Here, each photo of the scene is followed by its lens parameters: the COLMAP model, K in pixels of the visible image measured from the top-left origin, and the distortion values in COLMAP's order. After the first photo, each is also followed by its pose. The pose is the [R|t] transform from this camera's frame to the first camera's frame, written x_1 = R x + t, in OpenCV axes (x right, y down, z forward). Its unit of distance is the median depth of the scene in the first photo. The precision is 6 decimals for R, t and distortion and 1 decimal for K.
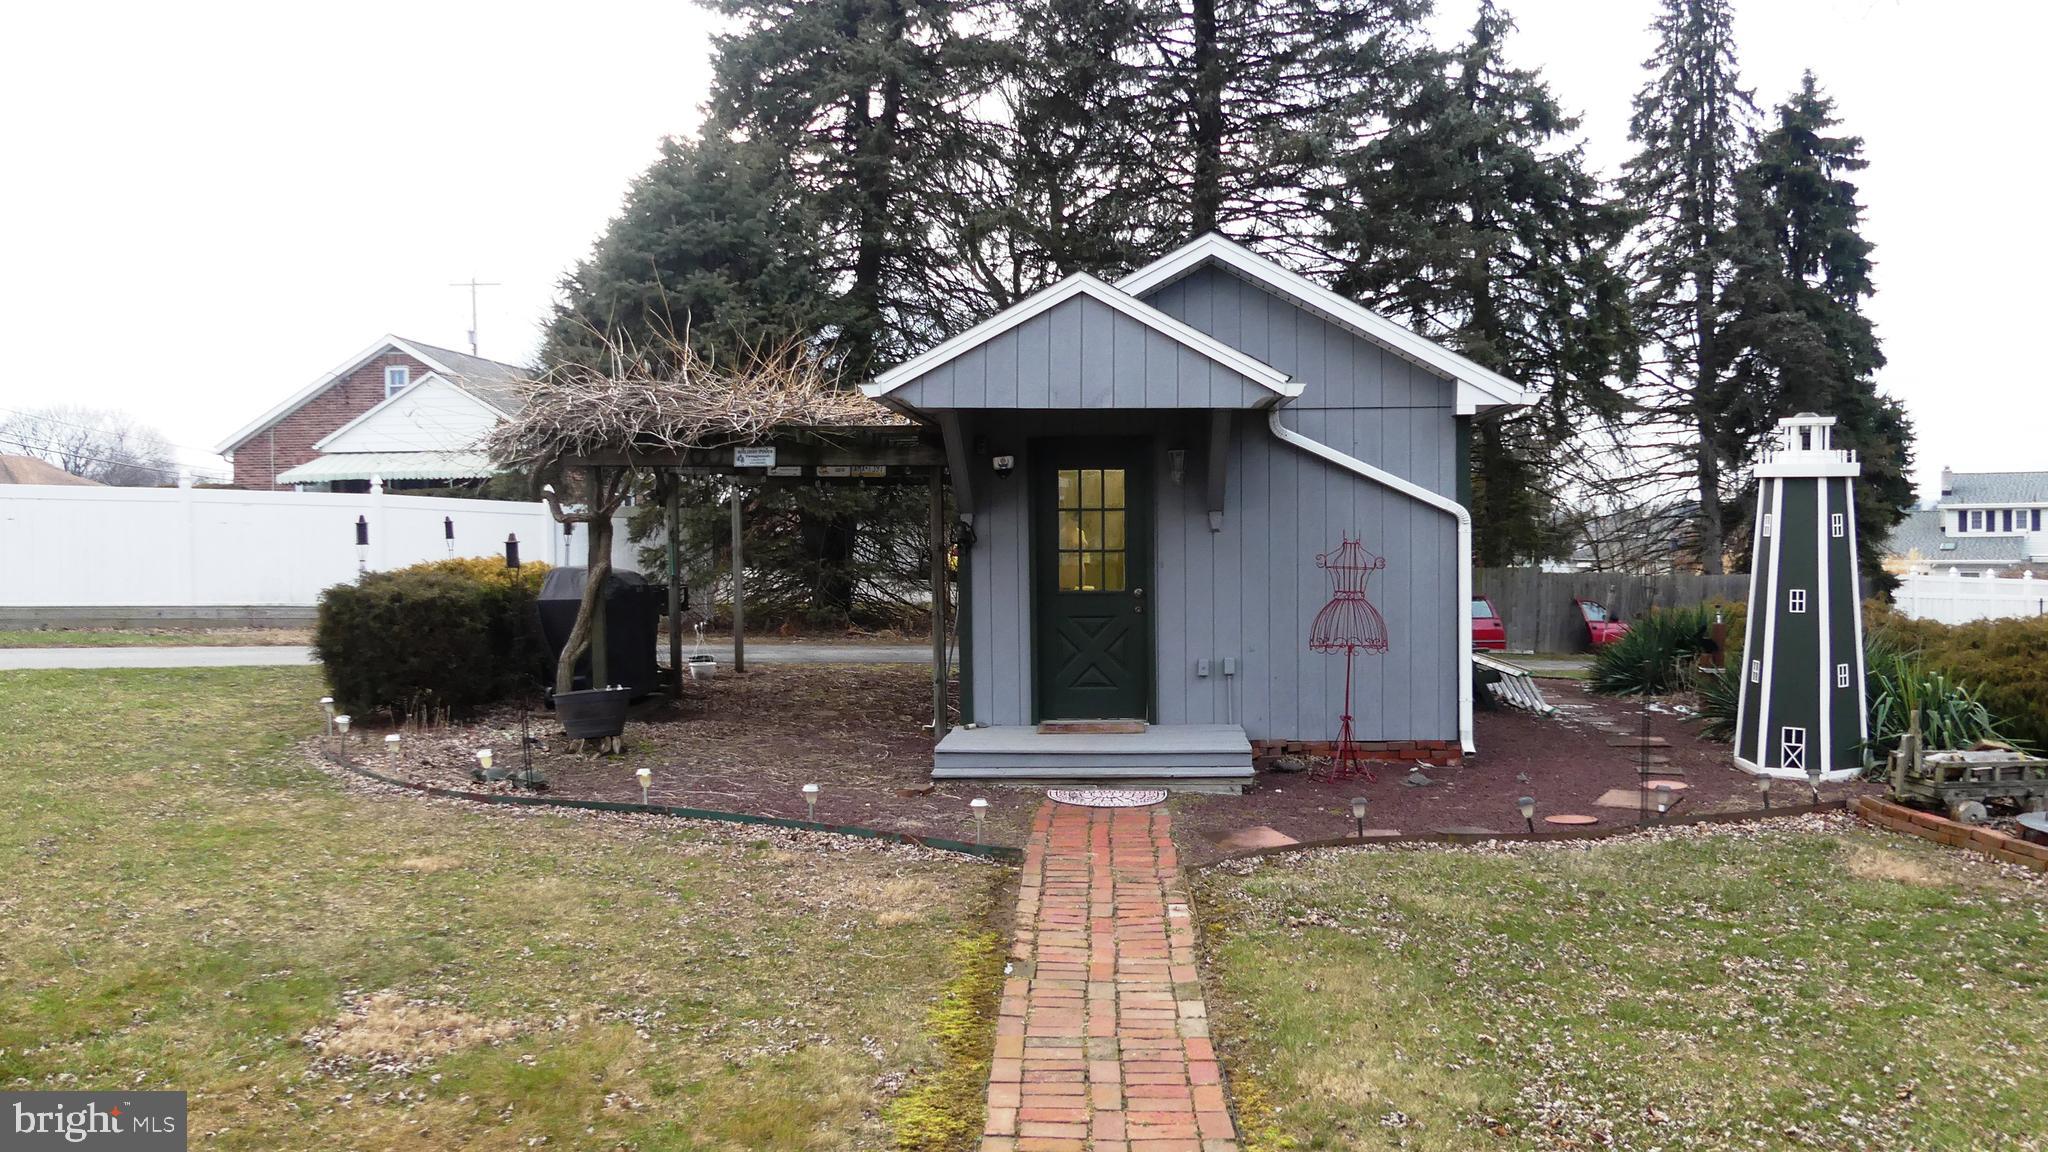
lens RADIAL K [[1584.3, 0, 1021.3], [0, 1584.3, 570.3], [0, 0, 1]] dist [-0.007468, 0.041515]
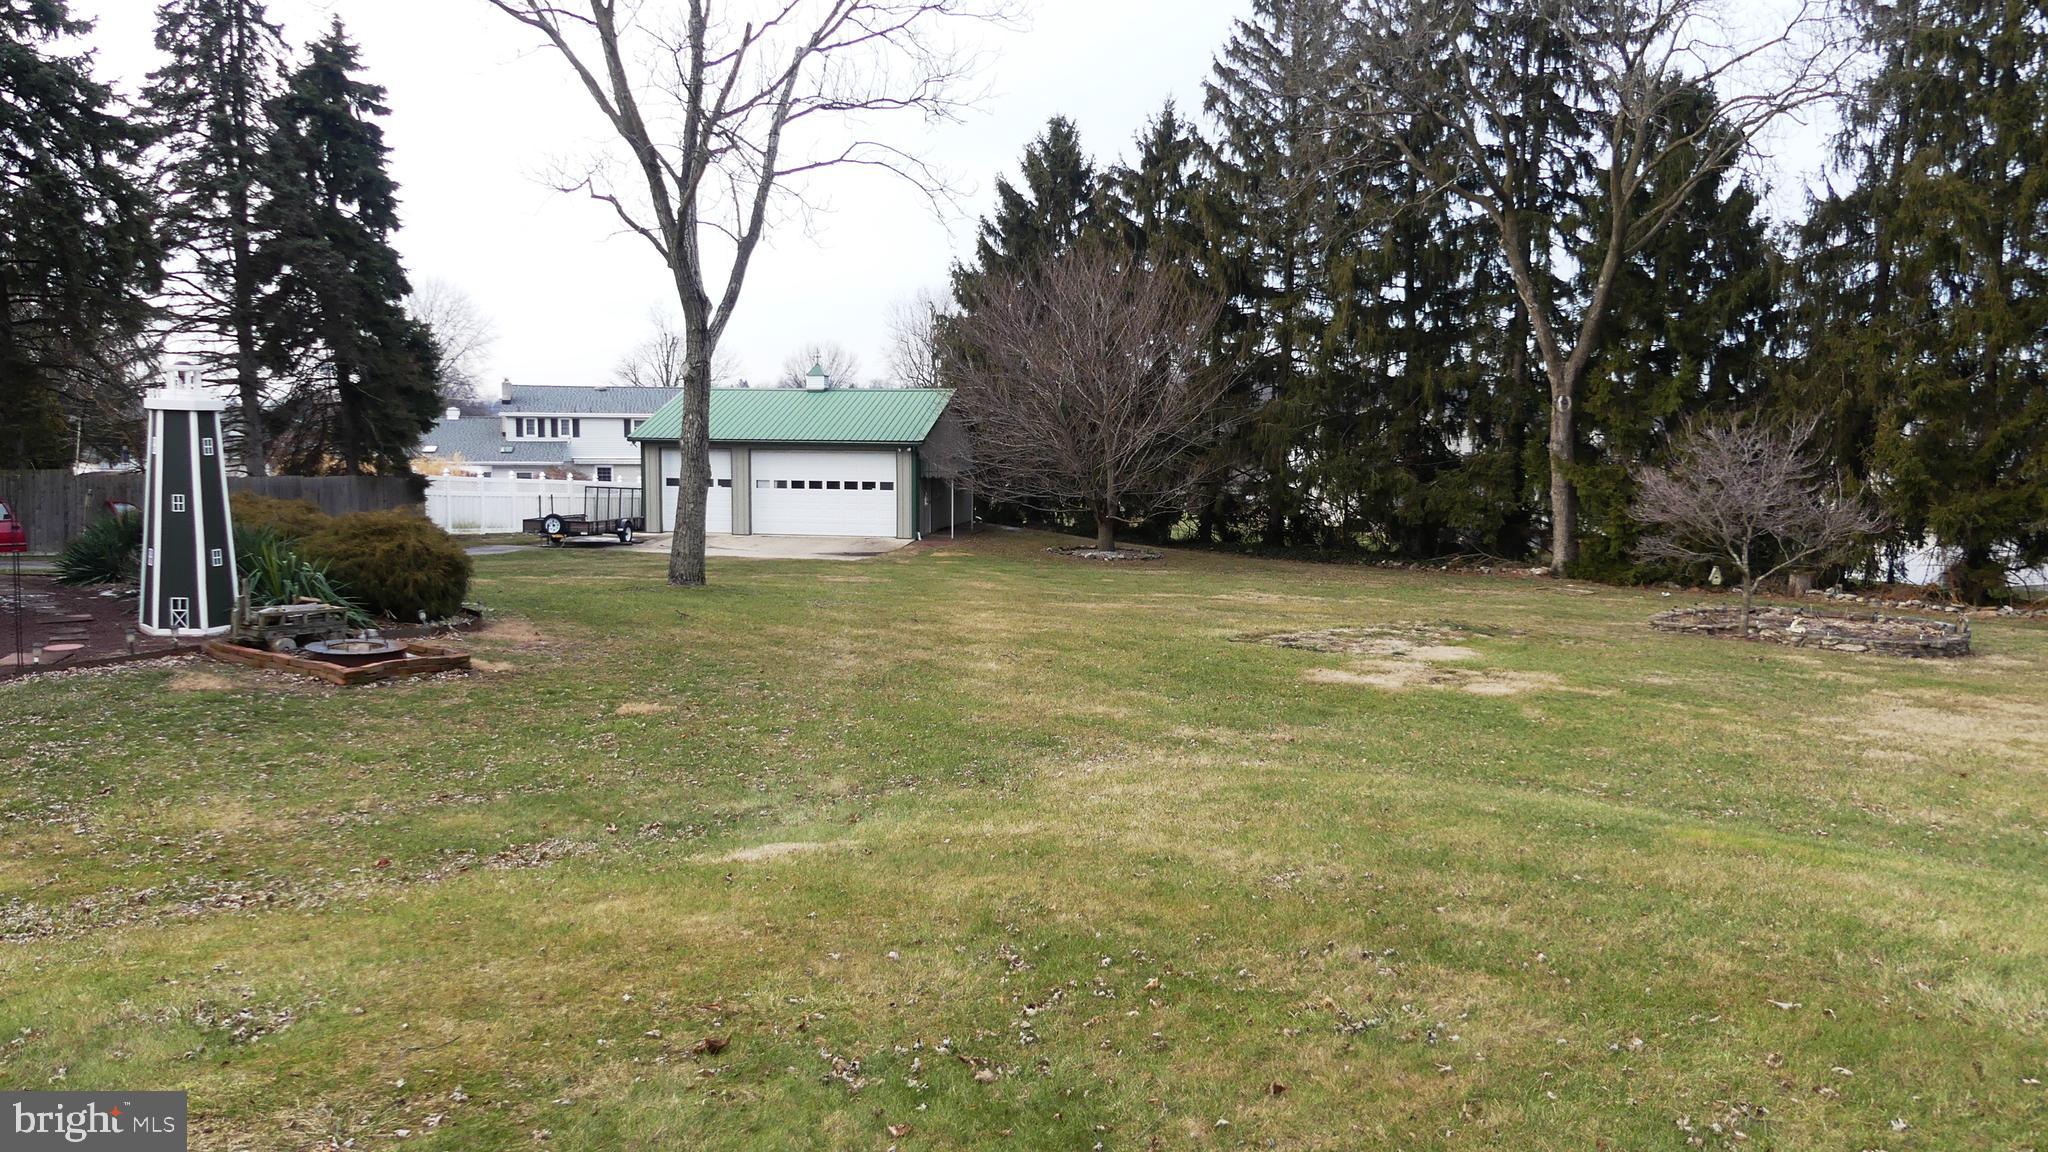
lens RADIAL K [[1584.3, 0, 1021.3], [0, 1584.3, 570.3], [0, 0, 1]] dist [-0.007468, 0.041515]
pose [[0.679237, -0.043639, 0.732621, -0.003072], [-0.003519, 0.998026, 0.062711, -0.002921], [-0.733911, -0.045174, 0.677742, -0.119276]]
